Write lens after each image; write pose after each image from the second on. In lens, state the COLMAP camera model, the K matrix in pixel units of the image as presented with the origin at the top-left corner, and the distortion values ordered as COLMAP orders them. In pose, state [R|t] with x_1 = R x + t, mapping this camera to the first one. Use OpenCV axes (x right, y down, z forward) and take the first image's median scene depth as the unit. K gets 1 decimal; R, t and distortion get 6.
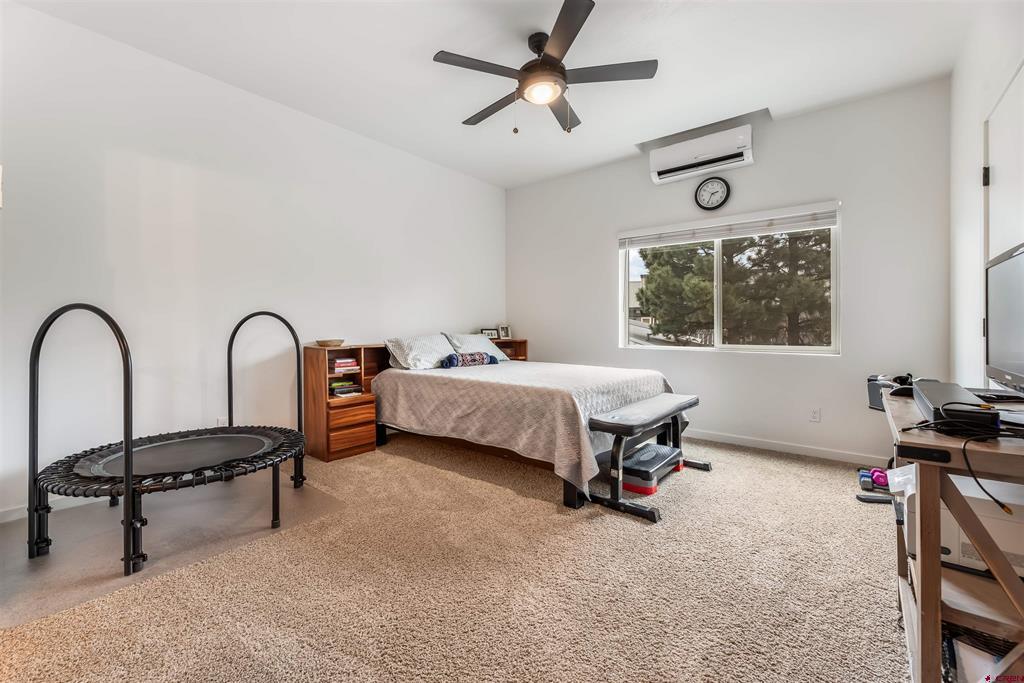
lens RADIAL K [[432.2, 0, 516.1], [0, 432.2, 331.3], [0, 0, 1]] dist [-0.001069, -0.000925]
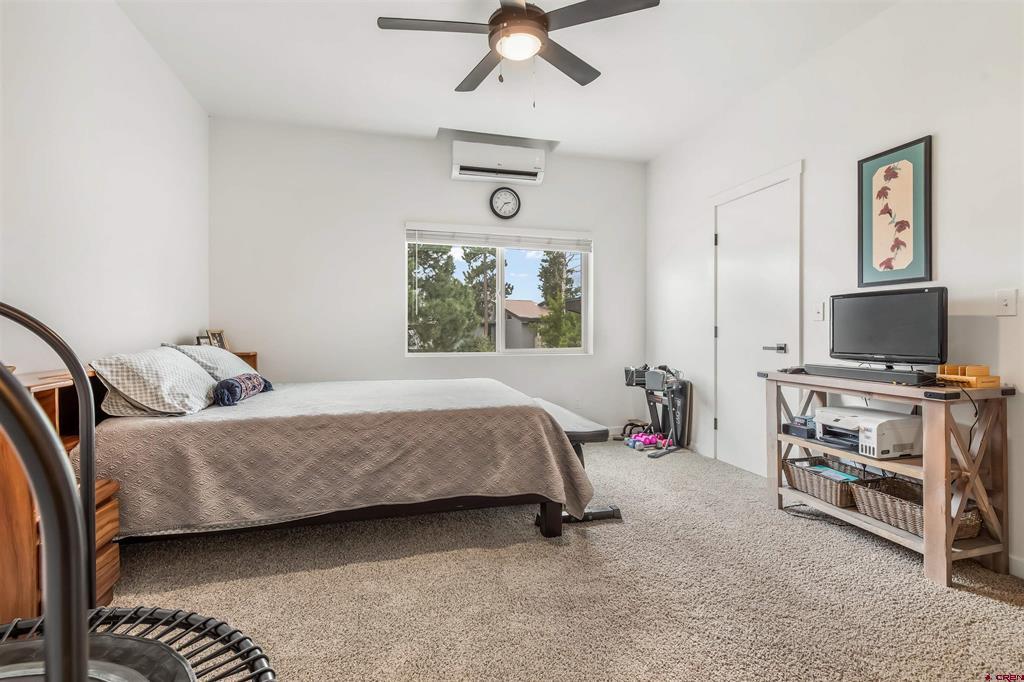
lens RADIAL K [[474.4, 0, 512.4], [0, 474.4, 337.9], [0, 0, 1]] dist [-0.002991, -0.000453]
pose [[0.574935, -0.011840, 0.818113, -0.536441], [0.011976, 0.999910, 0.006054, -0.004009], [-0.818111, 0.006317, 0.575025, 0.386204]]
